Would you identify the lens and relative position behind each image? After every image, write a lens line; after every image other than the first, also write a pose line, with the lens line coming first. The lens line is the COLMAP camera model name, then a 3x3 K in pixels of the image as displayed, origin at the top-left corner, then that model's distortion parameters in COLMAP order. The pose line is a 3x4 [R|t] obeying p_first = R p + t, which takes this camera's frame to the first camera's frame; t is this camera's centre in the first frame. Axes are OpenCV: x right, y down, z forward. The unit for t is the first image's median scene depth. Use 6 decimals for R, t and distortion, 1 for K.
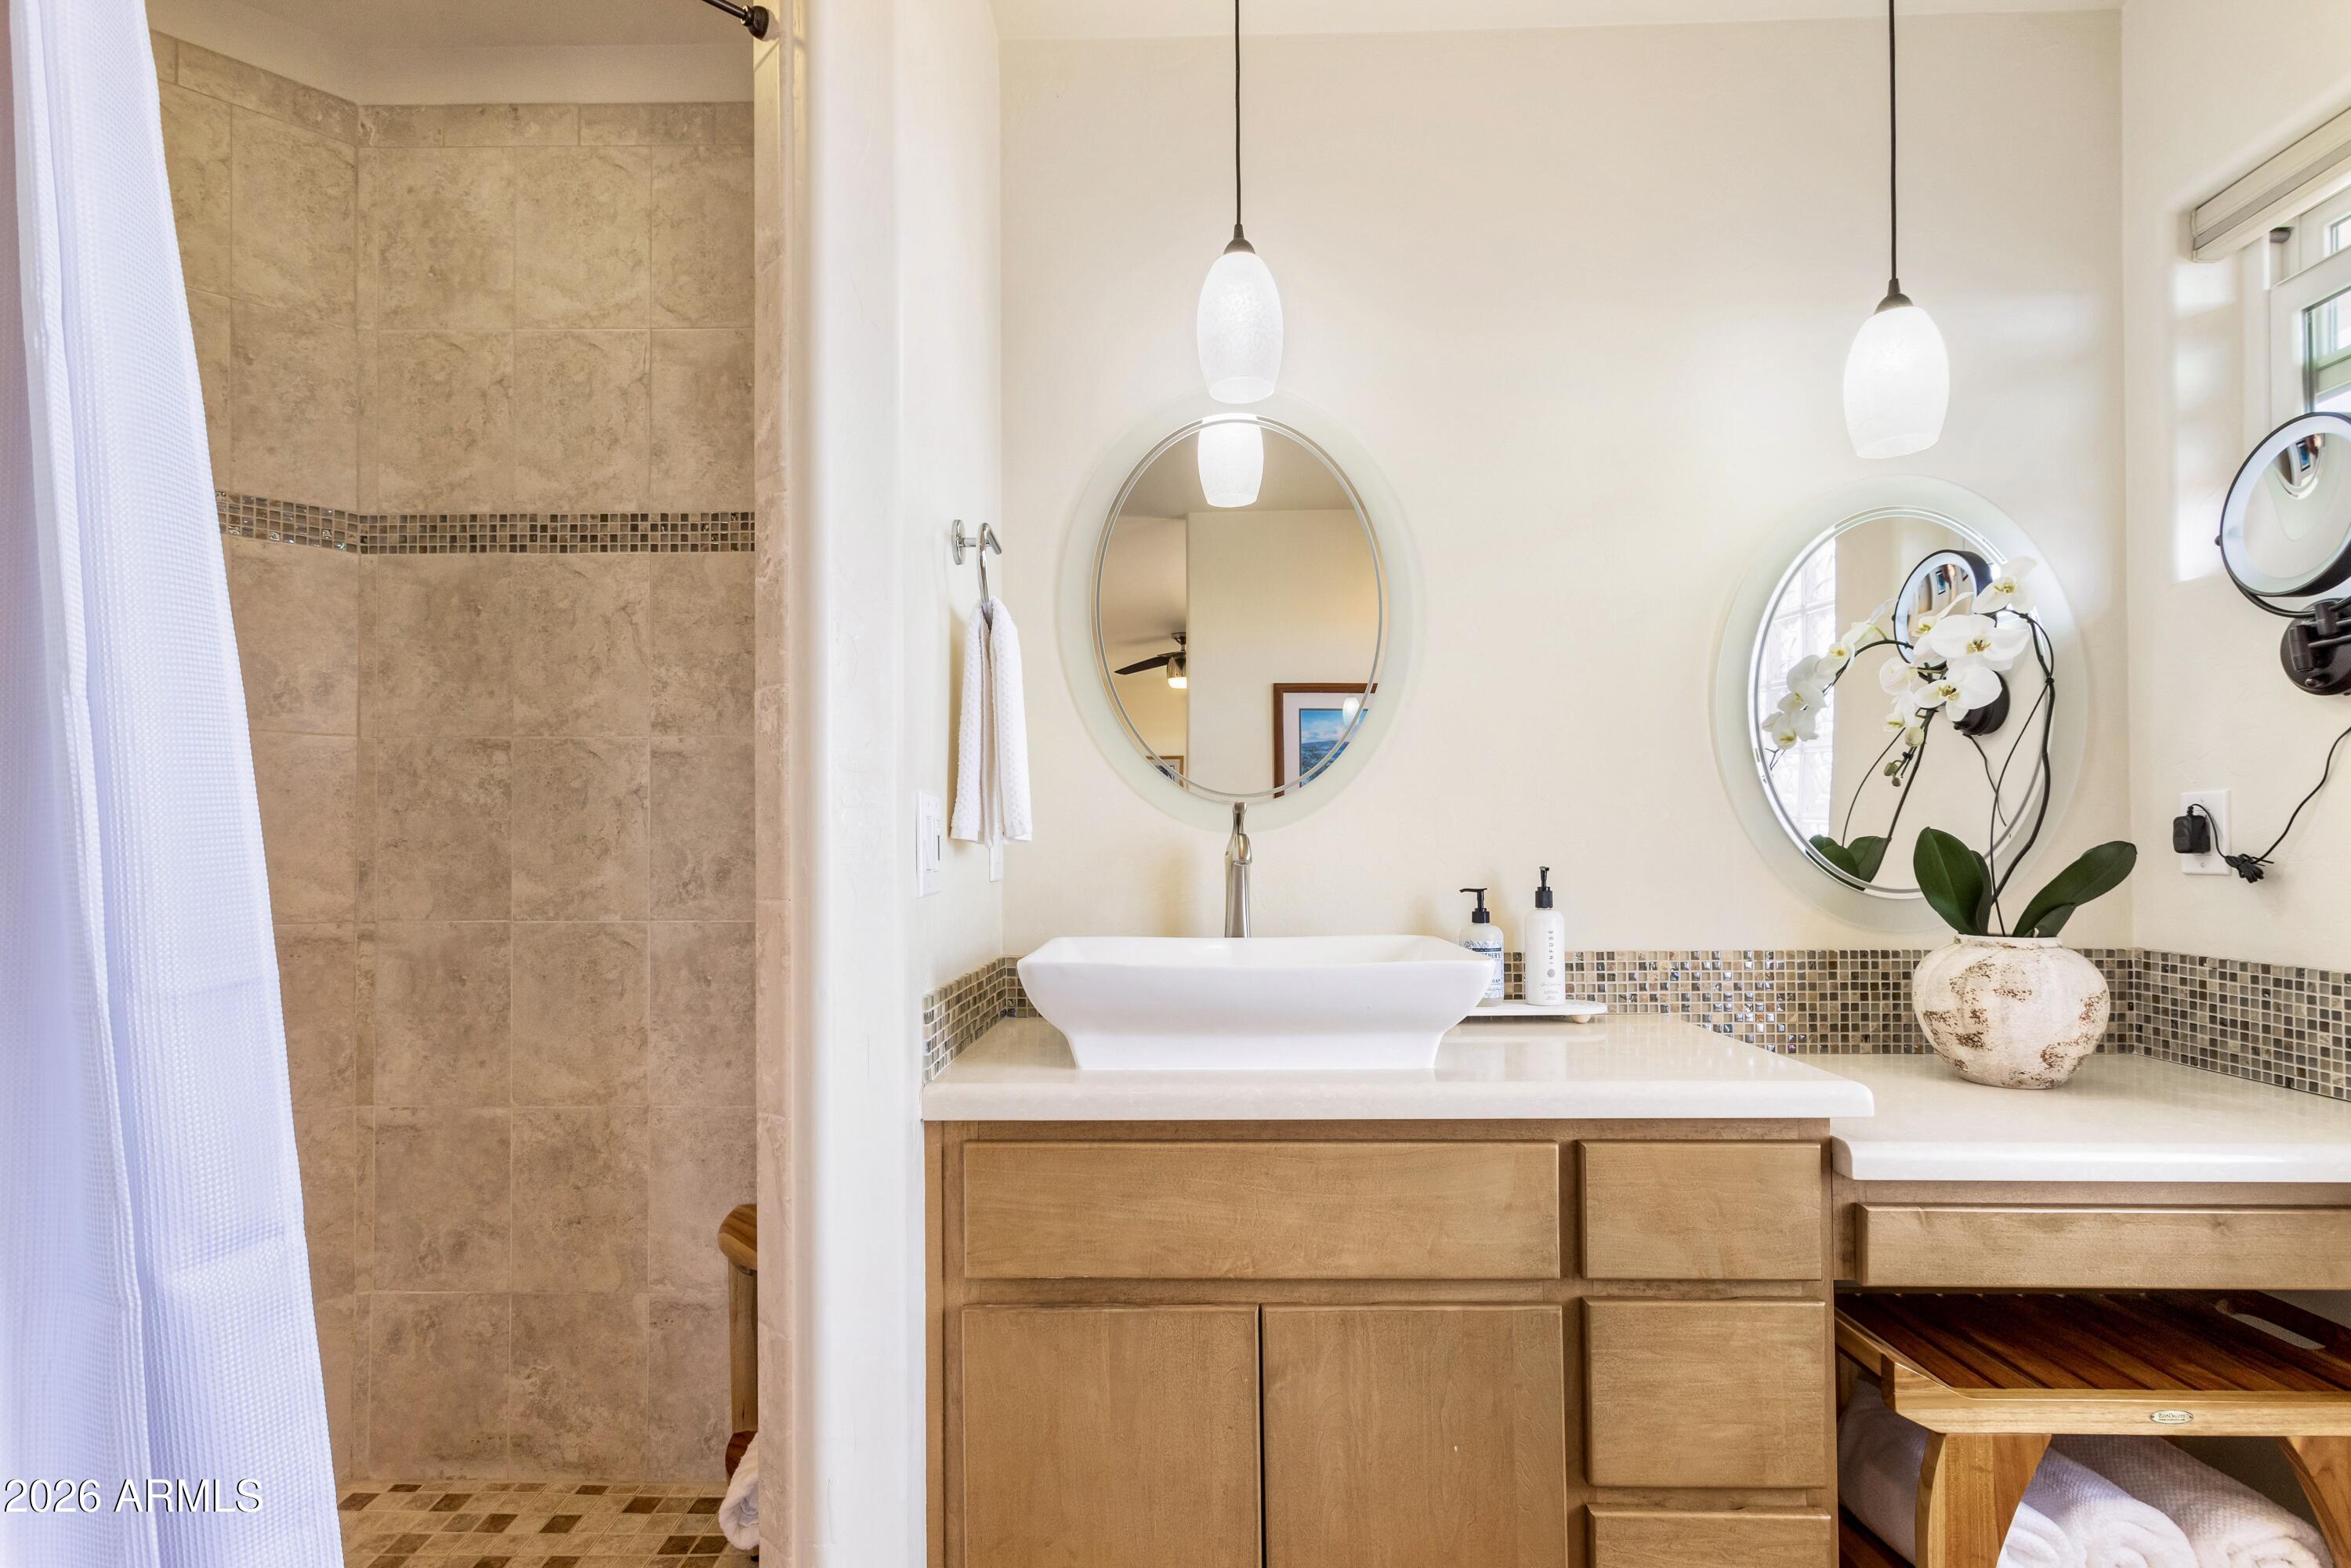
lens RADIAL K [[1156.9, 0, 1173.4], [0, 1156.9, 841.2], [0, 0, 1]] dist [0.008807, 0.000409]
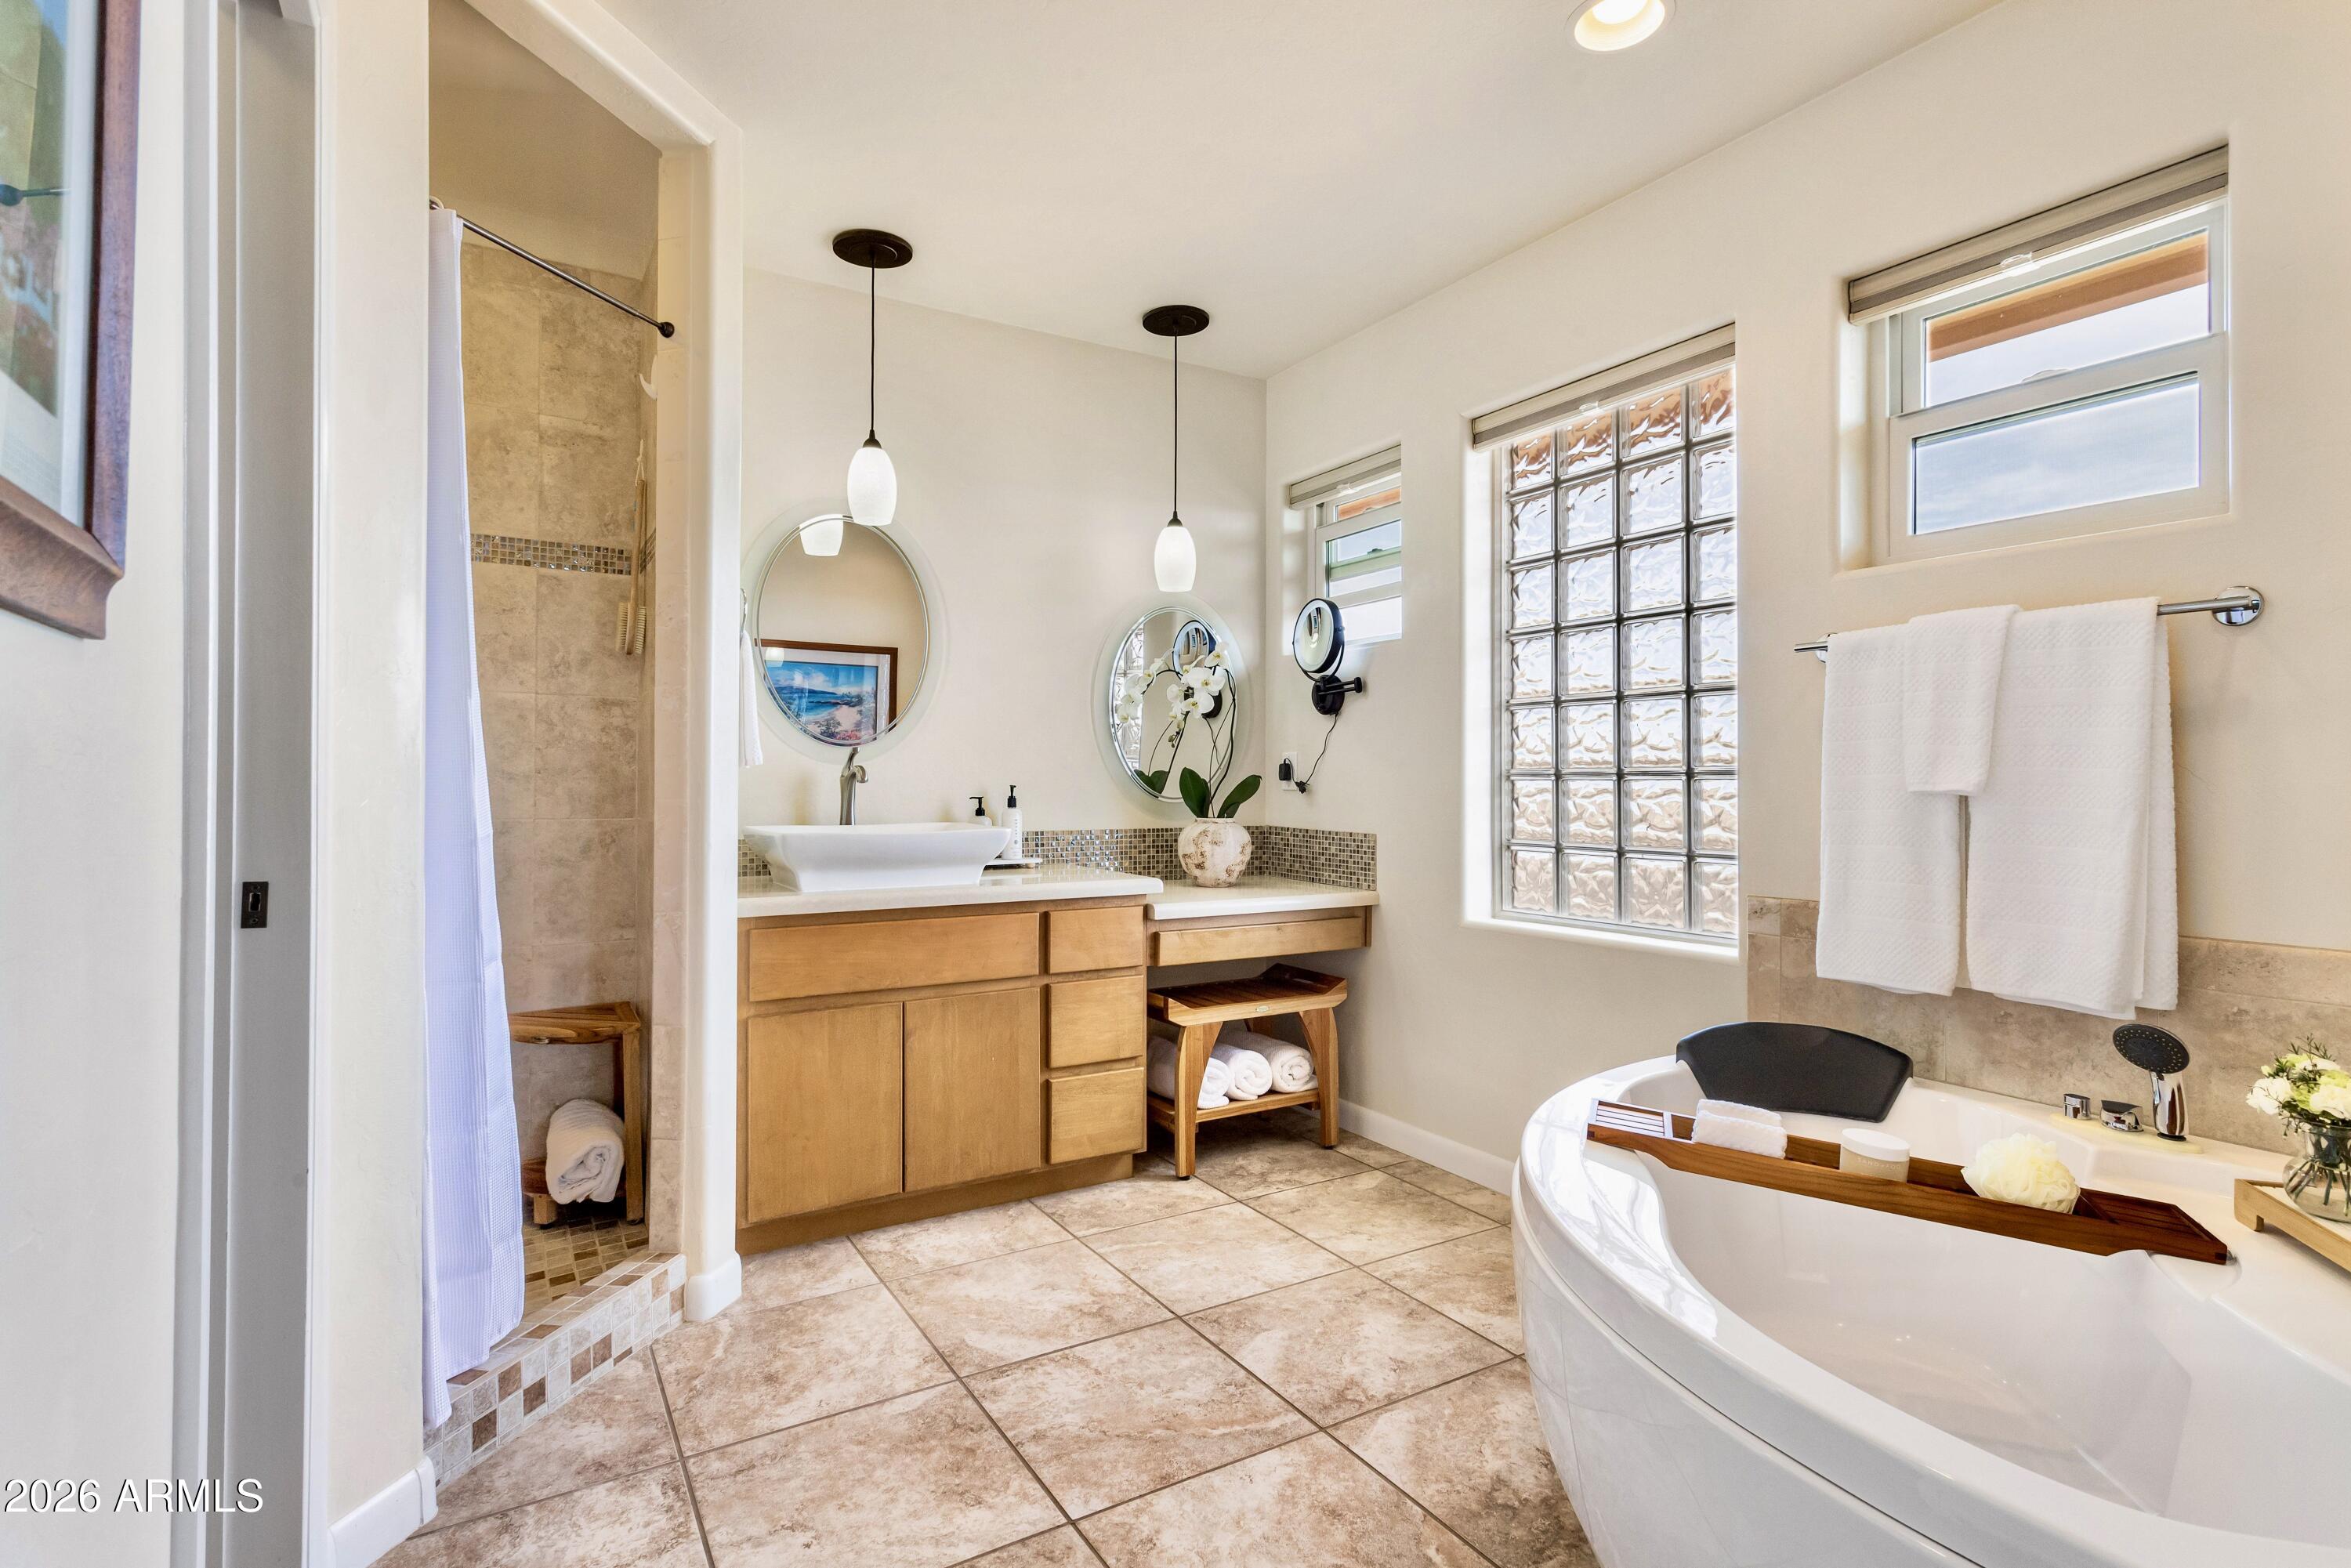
lens RADIAL K [[1156.9, 0, 1173.4], [0, 1156.9, 841.2], [0, 0, 1]] dist [0.008807, 0.000409]
pose [[0.845943, -0.020013, 0.532898, -0.515375], [-0.014639, 0.998048, 0.060720, -0.005546], [-0.533073, -0.059166, 0.843998, -0.808174]]
